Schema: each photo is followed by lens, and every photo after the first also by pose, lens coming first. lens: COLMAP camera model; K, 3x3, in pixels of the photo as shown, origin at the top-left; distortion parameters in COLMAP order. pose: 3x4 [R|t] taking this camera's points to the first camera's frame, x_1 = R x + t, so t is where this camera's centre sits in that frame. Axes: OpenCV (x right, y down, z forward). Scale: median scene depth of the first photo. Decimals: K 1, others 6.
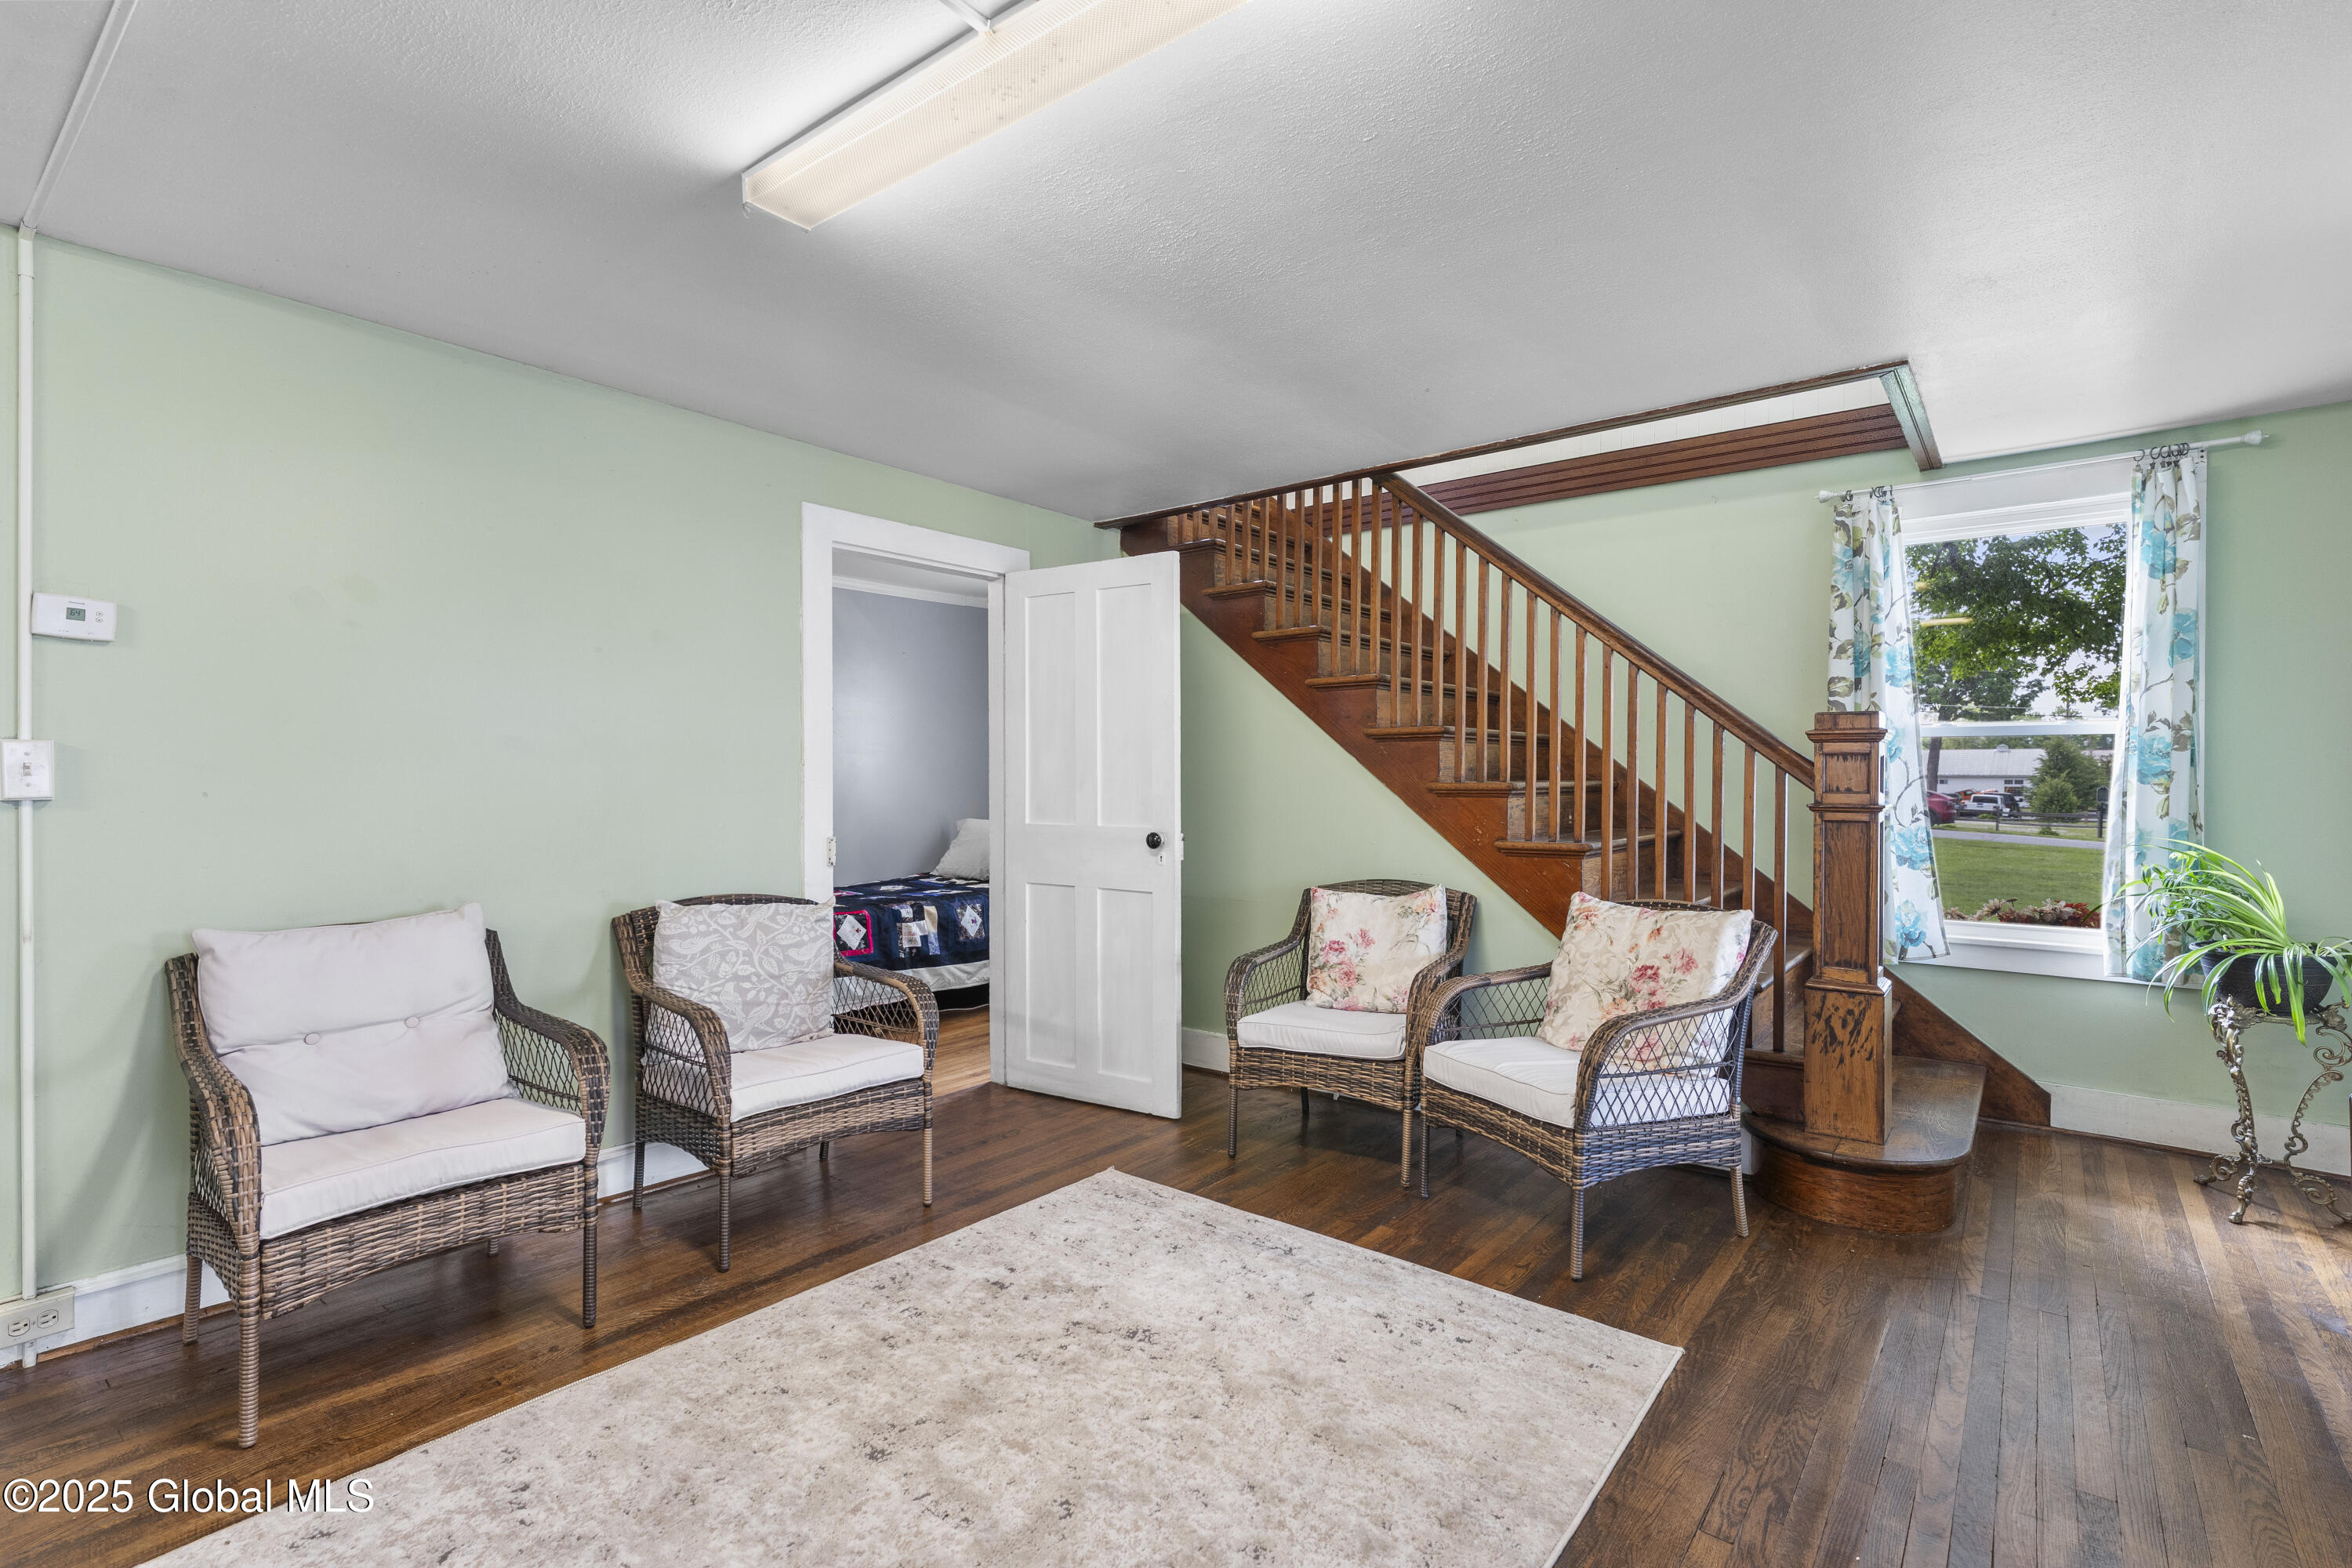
lens RADIAL K [[1088.8, 0, 1167.1], [0, 1088.8, 791.1], [0, 0, 1]] dist [-0.011504, 0.000099]
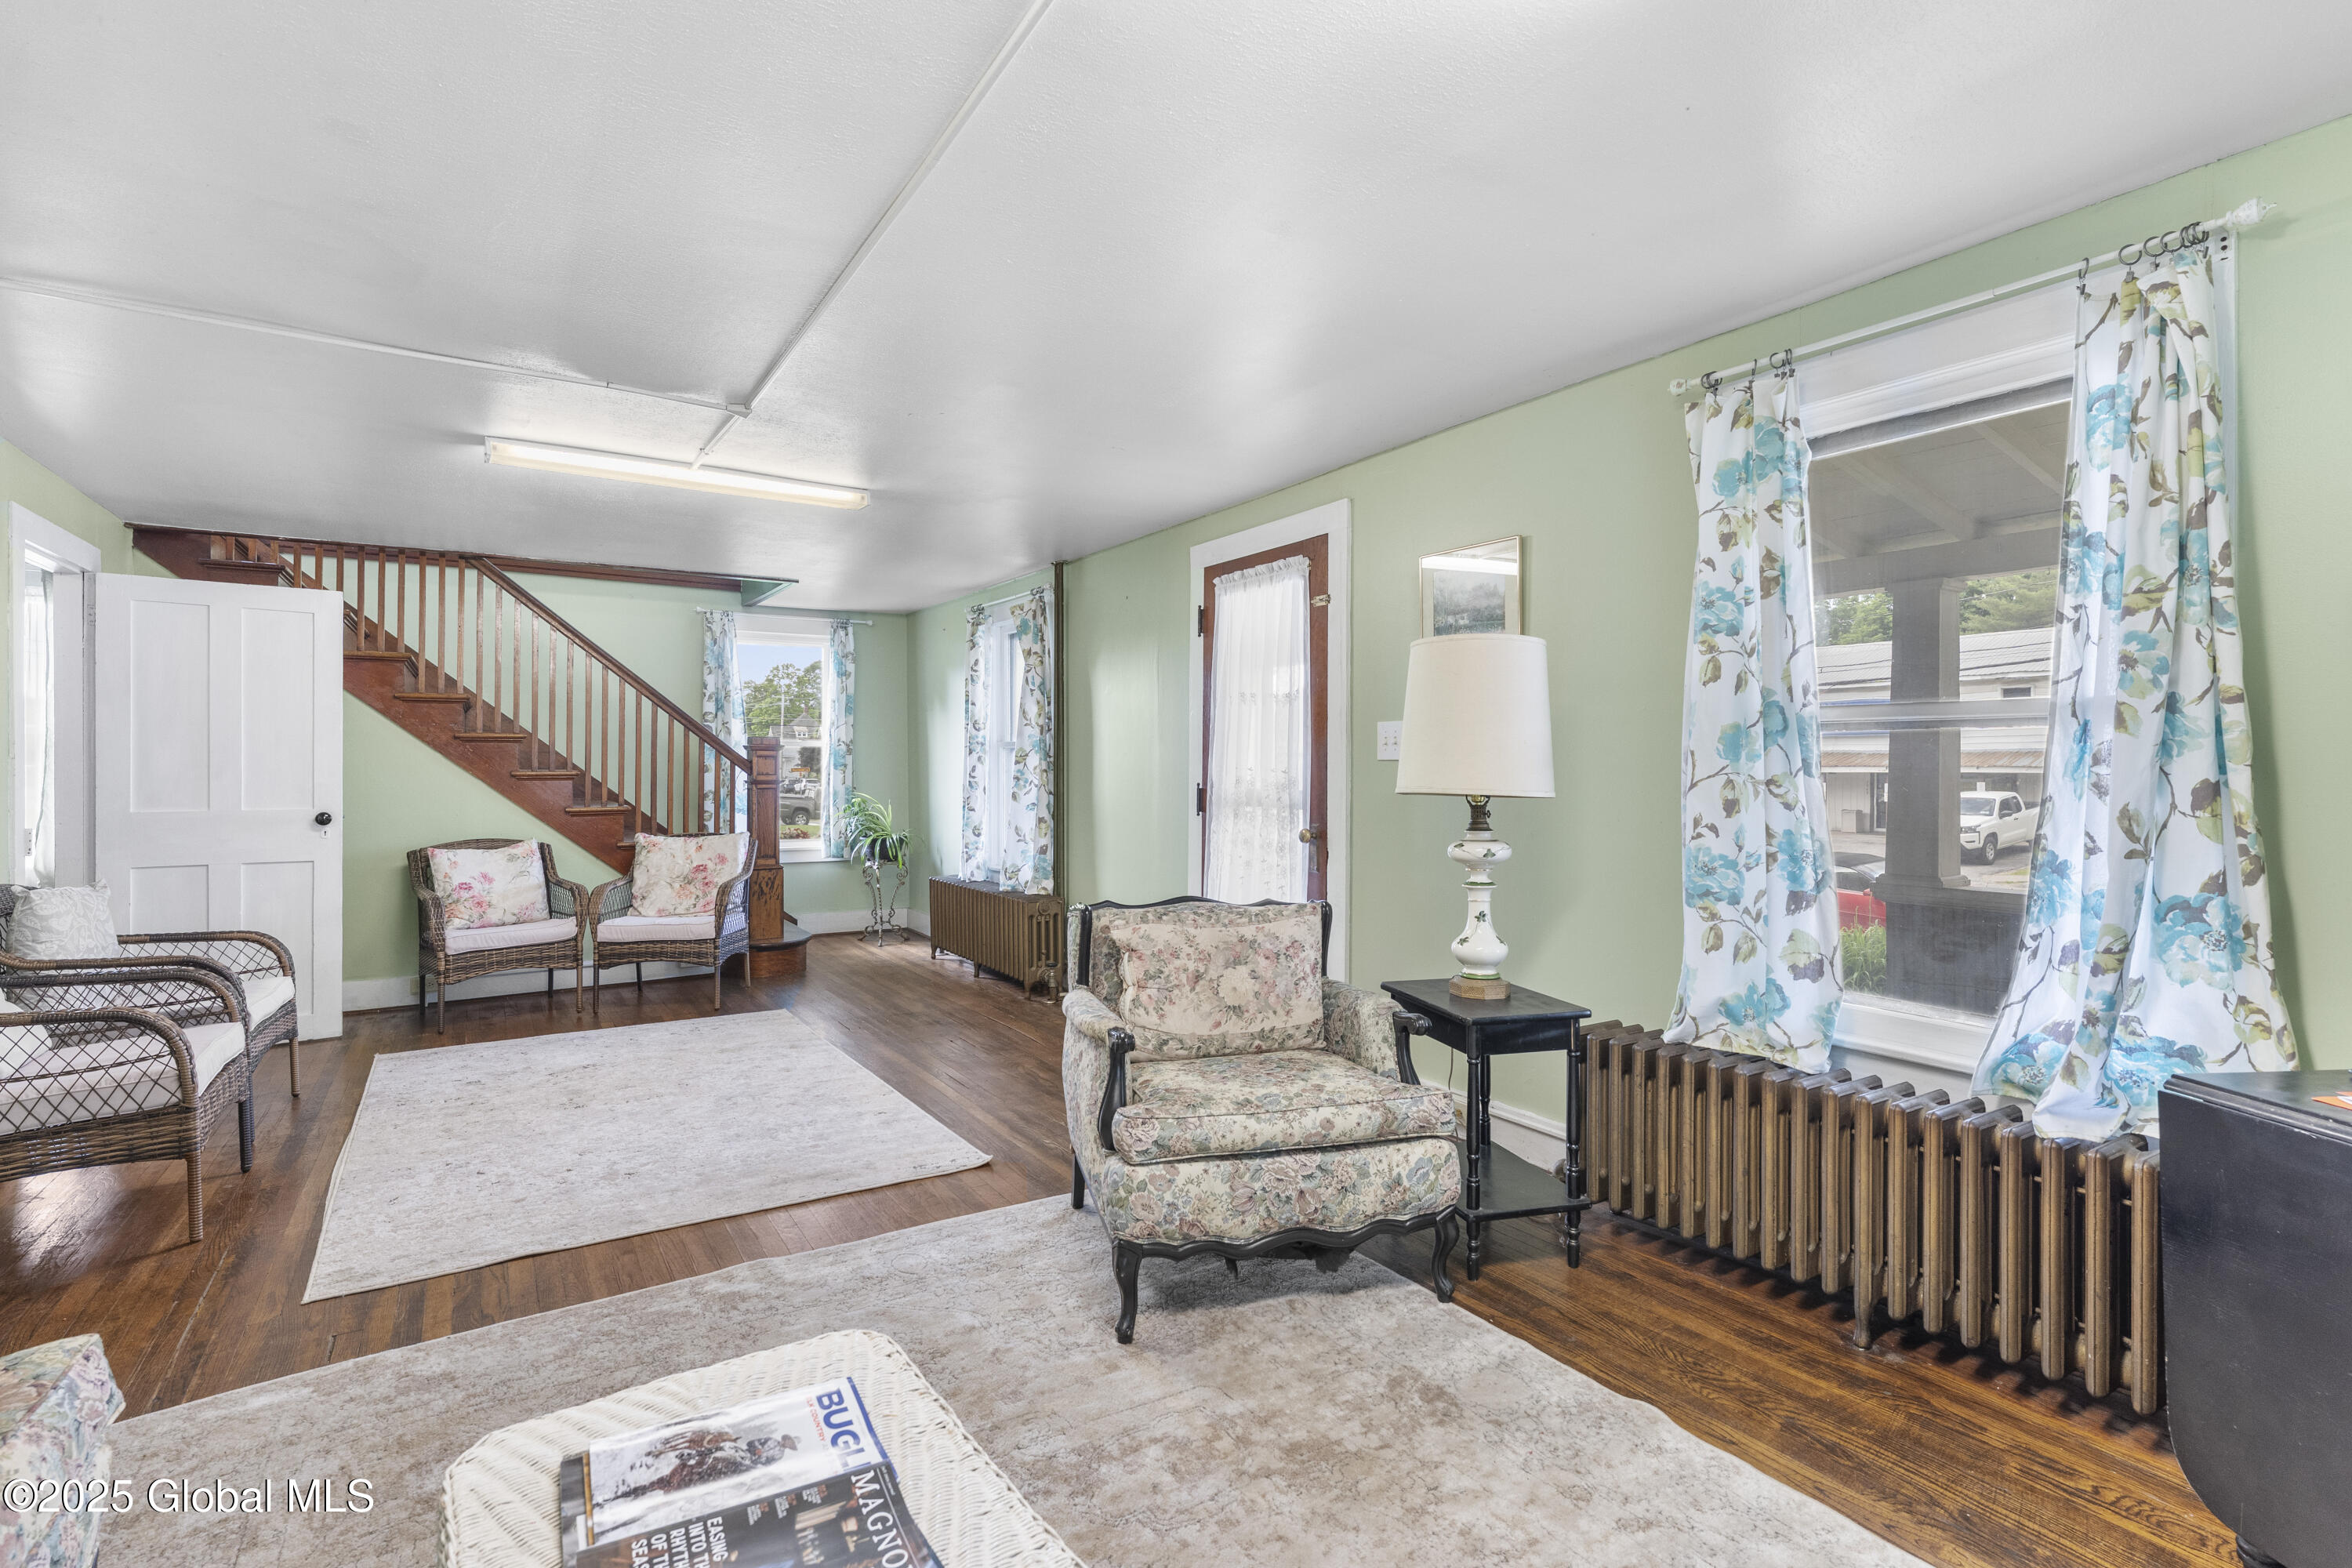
lens RADIAL K [[1088.8, 0, 1176.0], [0, 1088.8, 765.6], [0, 0, 1]] dist [-0.011504, 0.000099]
pose [[0.323774, -0.001574, 0.946133, -0.920513], [0.010693, 0.999941, -0.001995, -0.003267], [-0.946074, 0.010763, 0.323772, -0.361422]]
